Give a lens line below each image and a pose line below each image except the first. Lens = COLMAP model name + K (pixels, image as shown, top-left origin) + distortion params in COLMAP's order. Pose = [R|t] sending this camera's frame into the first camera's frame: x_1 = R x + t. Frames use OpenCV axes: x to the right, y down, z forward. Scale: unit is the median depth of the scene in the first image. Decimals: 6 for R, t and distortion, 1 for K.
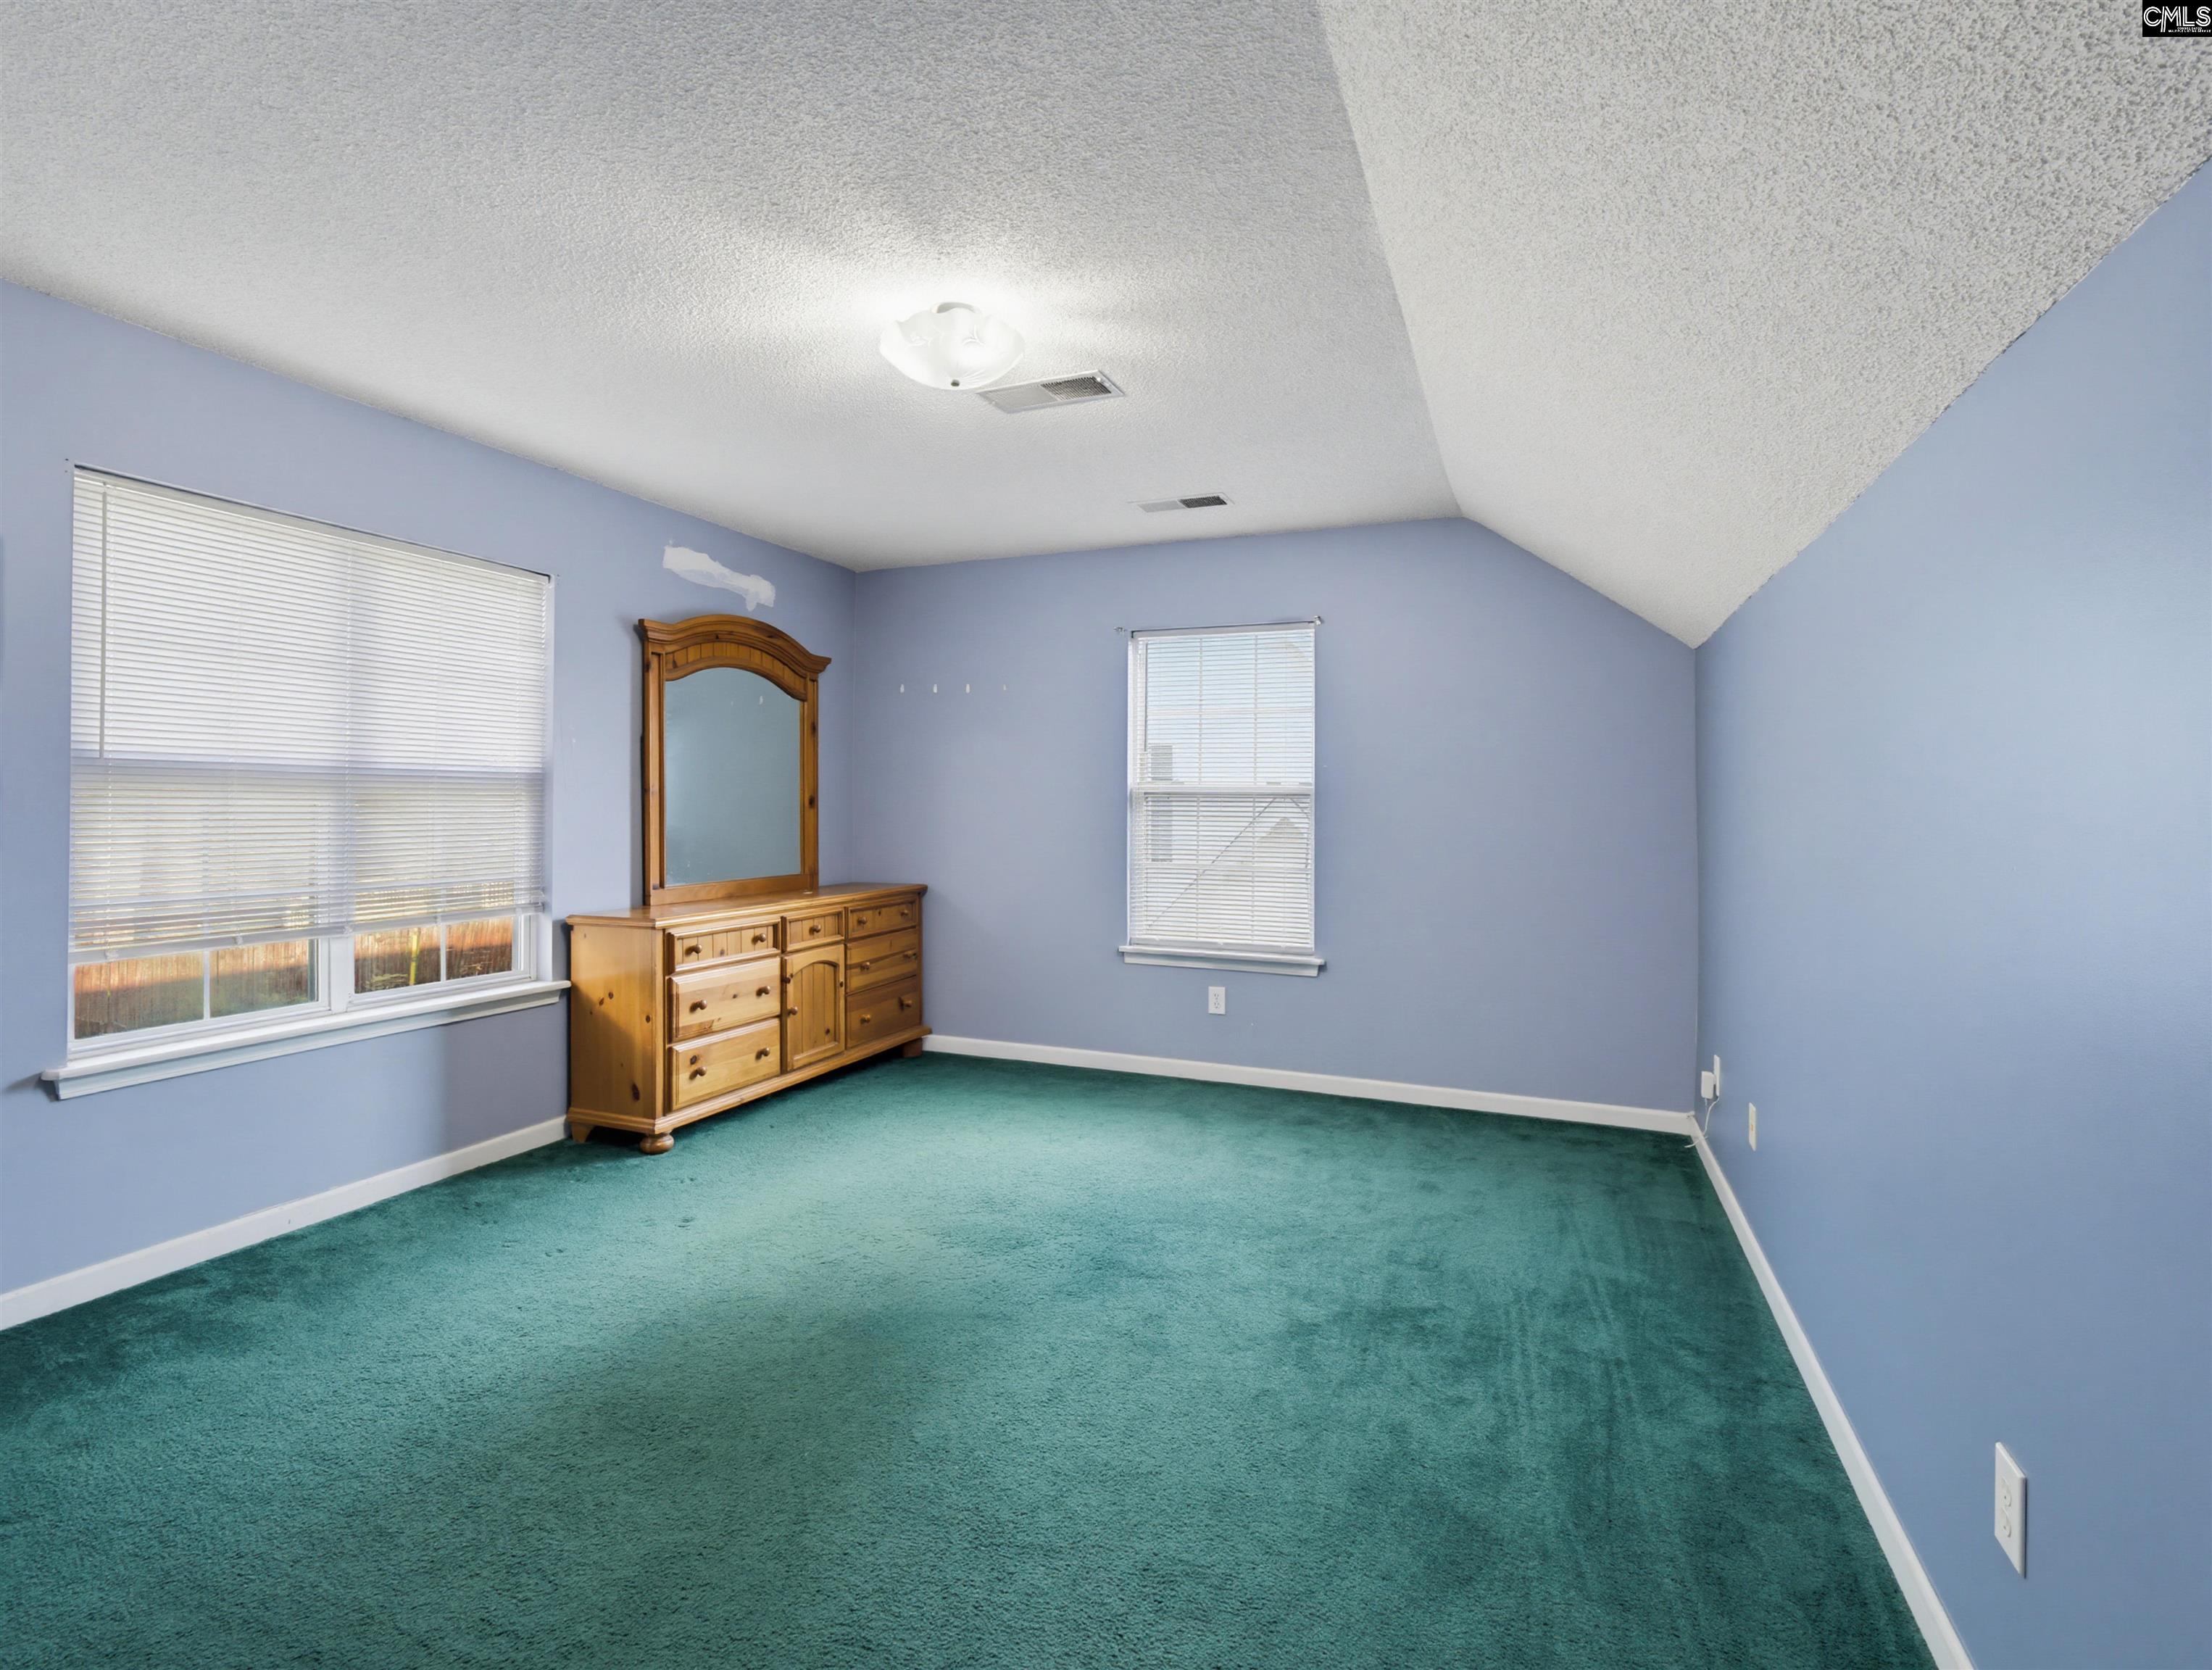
lens RADIAL K [[1054.4, 0, 1107.8], [0, 1054.4, 822.8], [0, 0, 1]] dist [-0.000149, -0.000398]
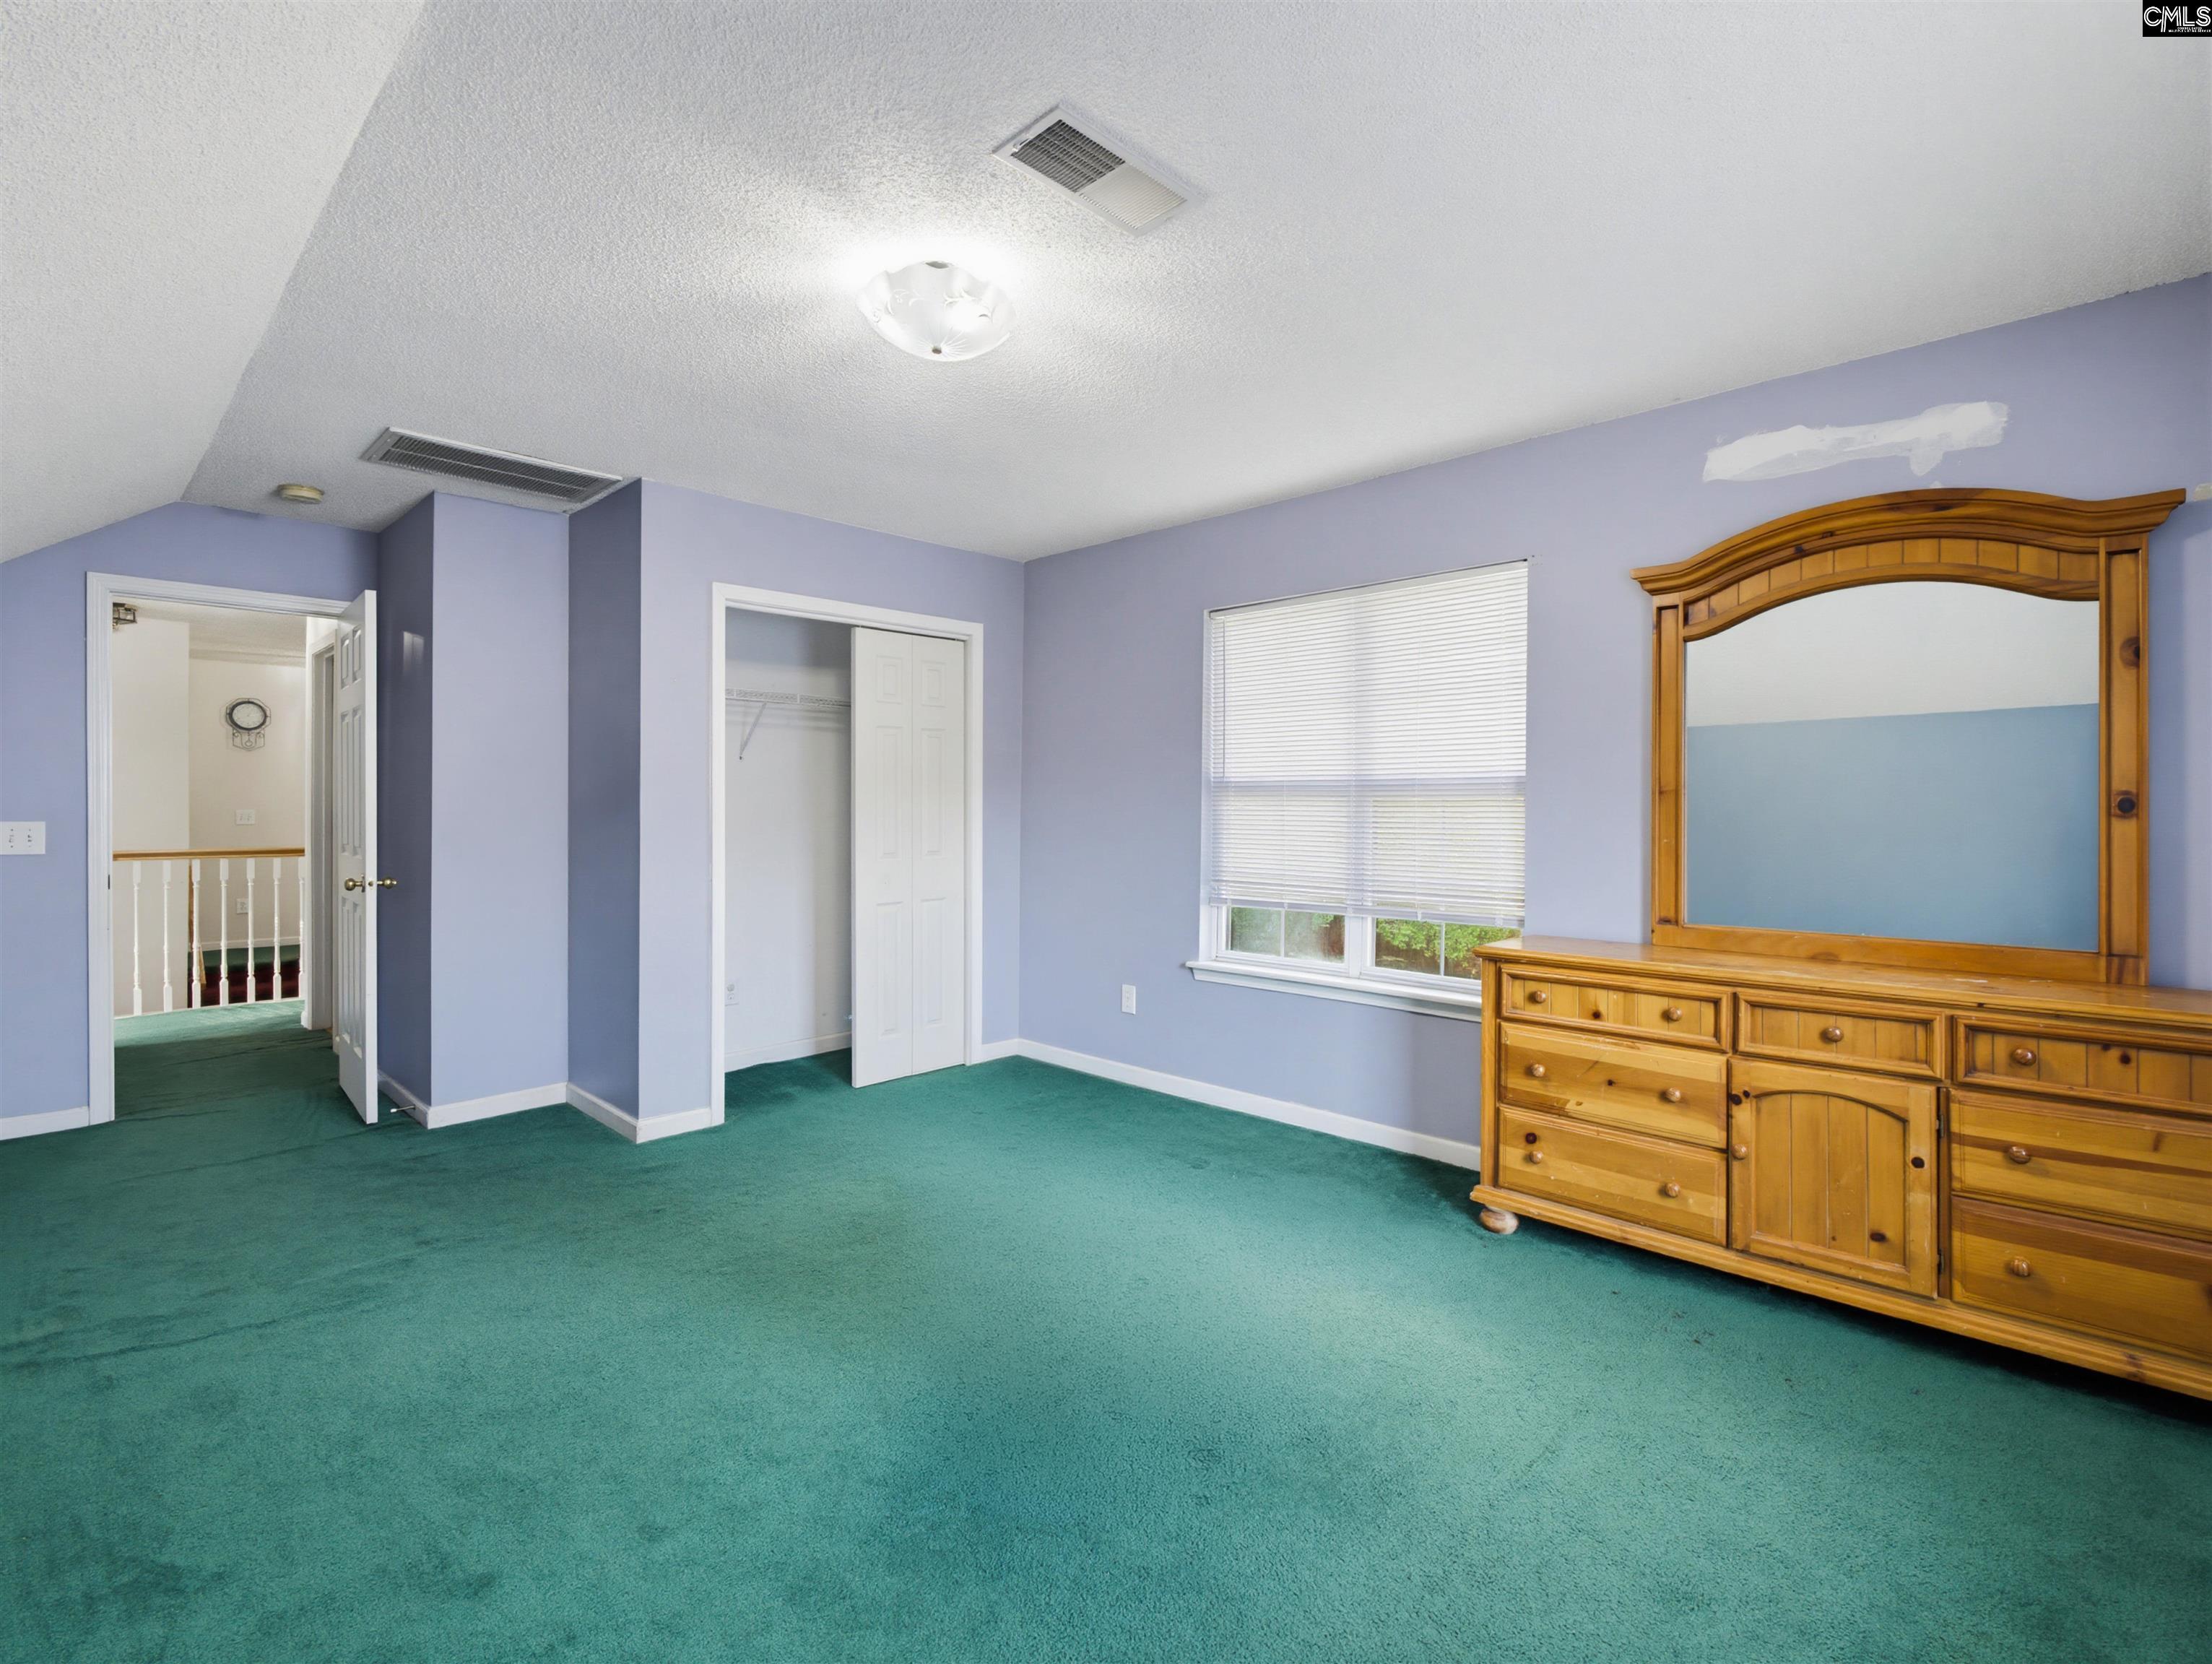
lens RADIAL K [[1033.9, 0, 1114.9], [0, 1033.9, 816.1], [0, 0, 1]] dist [-0.007419, 0.000709]
pose [[-0.355218, 0.007415, -0.934754, 0.418795], [-0.016412, 0.999765, 0.014168, -0.018347], [0.934640, 0.020374, -0.355012, 0.963030]]
